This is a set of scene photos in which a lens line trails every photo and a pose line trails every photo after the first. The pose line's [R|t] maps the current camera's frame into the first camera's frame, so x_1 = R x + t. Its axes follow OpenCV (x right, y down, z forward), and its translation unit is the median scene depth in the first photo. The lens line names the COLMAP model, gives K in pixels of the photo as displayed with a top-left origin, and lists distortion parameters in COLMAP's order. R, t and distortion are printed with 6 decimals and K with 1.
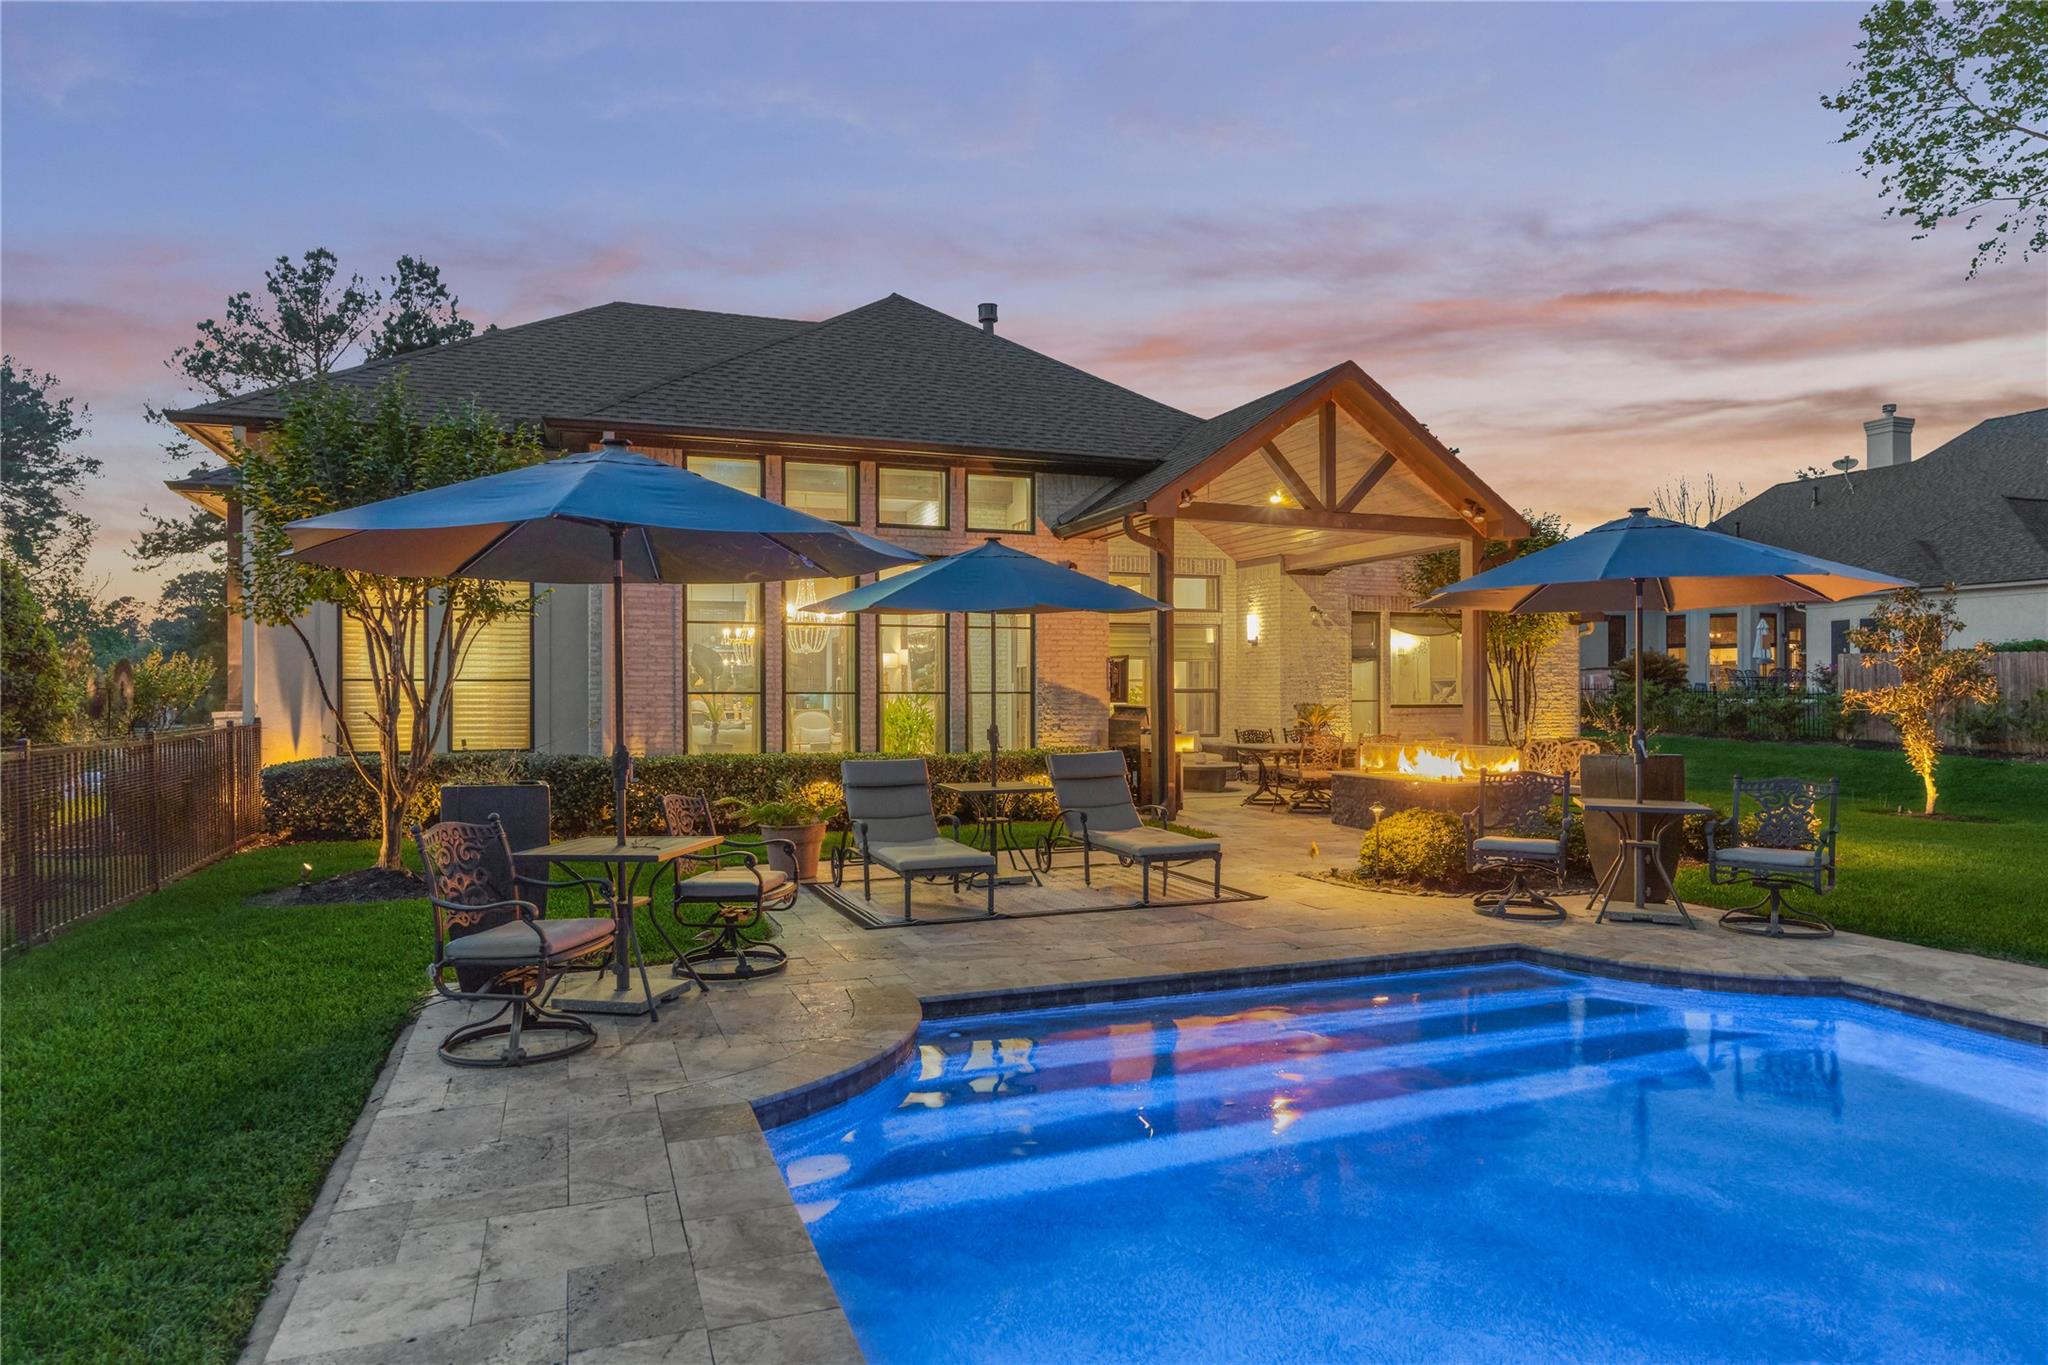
lens RADIAL K [[1164.7, 0, 1030.2], [0, 1164.7, 683.0], [0, 0, 1]] dist [0.004082, 0.000212]
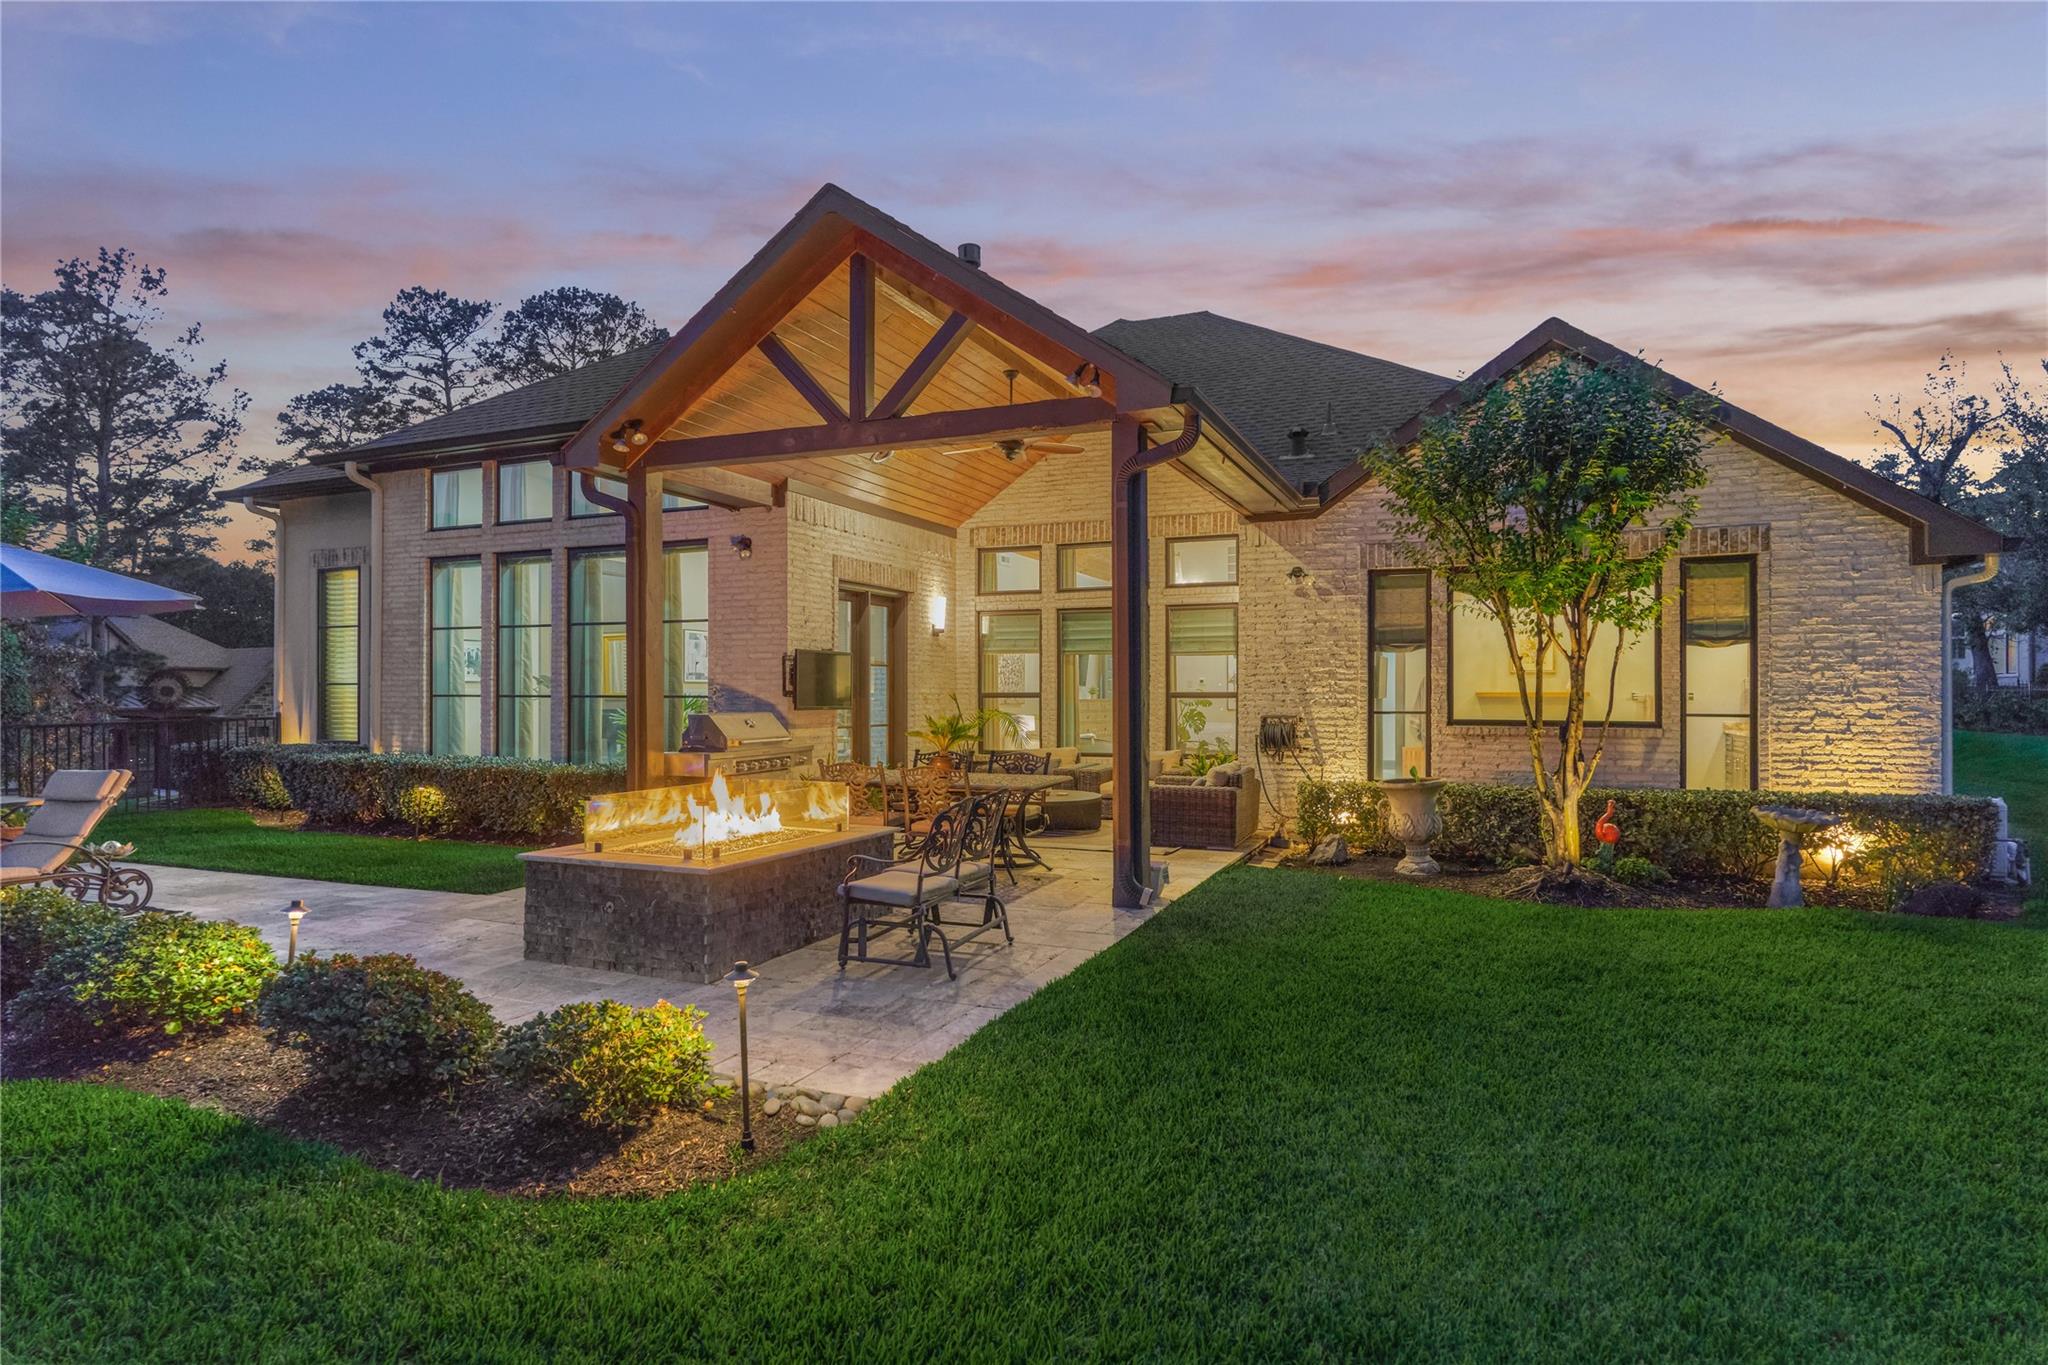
lens RADIAL K [[1115.8, 0, 1024.4], [0, 1115.8, 696.9], [0, 0, 1]] dist [-0.007370, 0.000460]
pose [[0.723328, 0.000569, -0.690504, 0.718070], [-0.000659, 1.000000, 0.000134, 0.008091], [0.690504, 0.000358, 0.723328, 0.570365]]
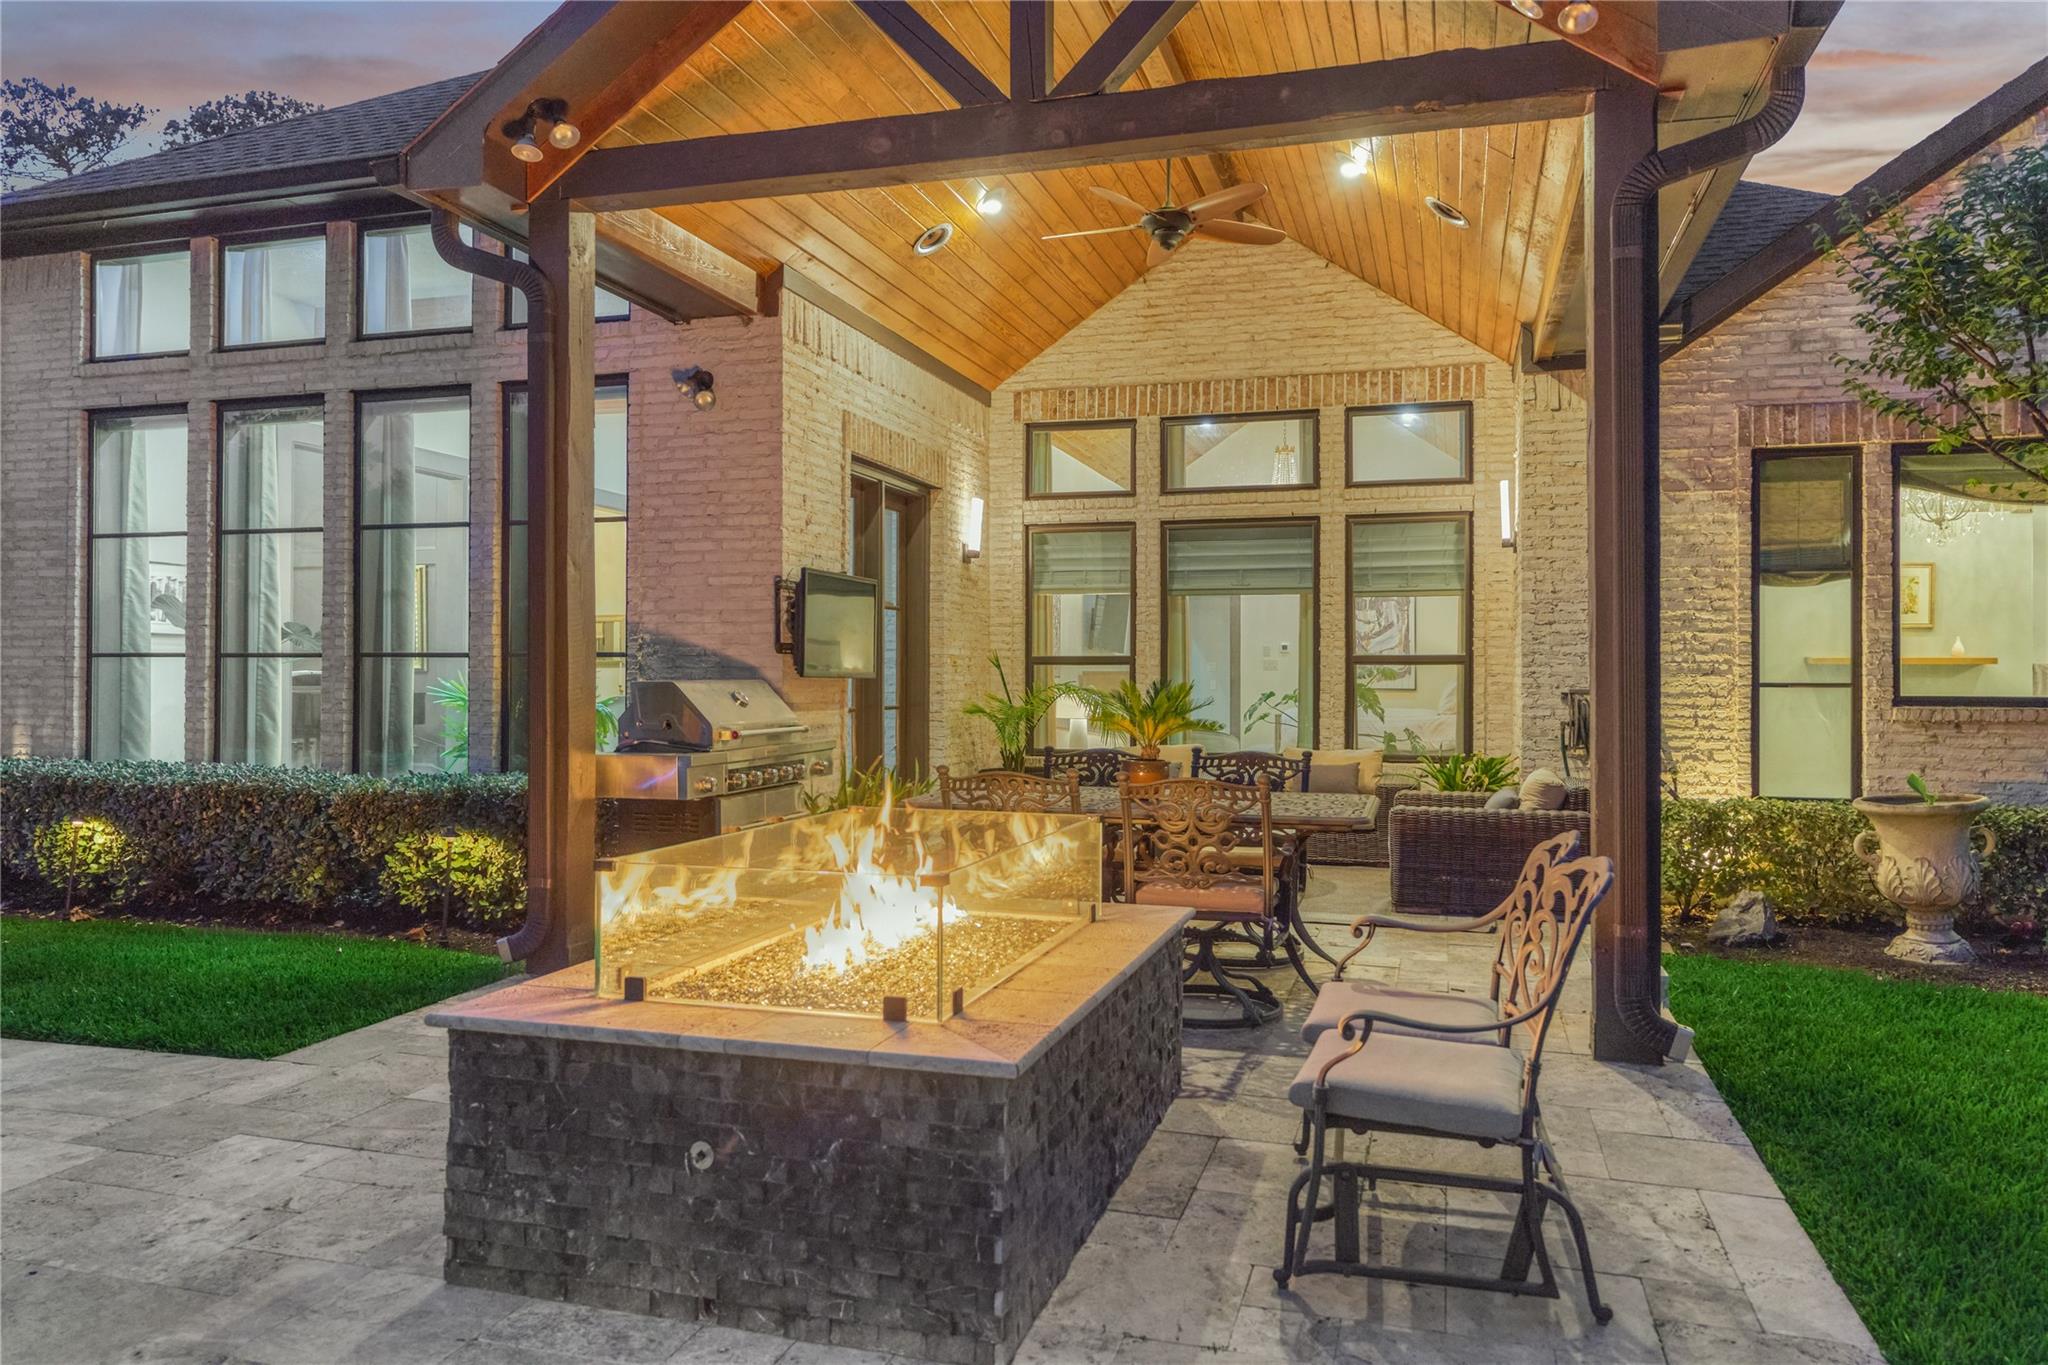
lens RADIAL K [[1437.9, 0, 1015.9], [0, 1437.9, 667.6], [0, 0, 1]] dist [0.010776, -0.013193]
pose [[0.793196, -0.003634, -0.608956, 0.479302], [-0.003510, 0.999938, -0.010539, 0.019075], [0.608957, 0.010497, 0.793134, 0.628192]]
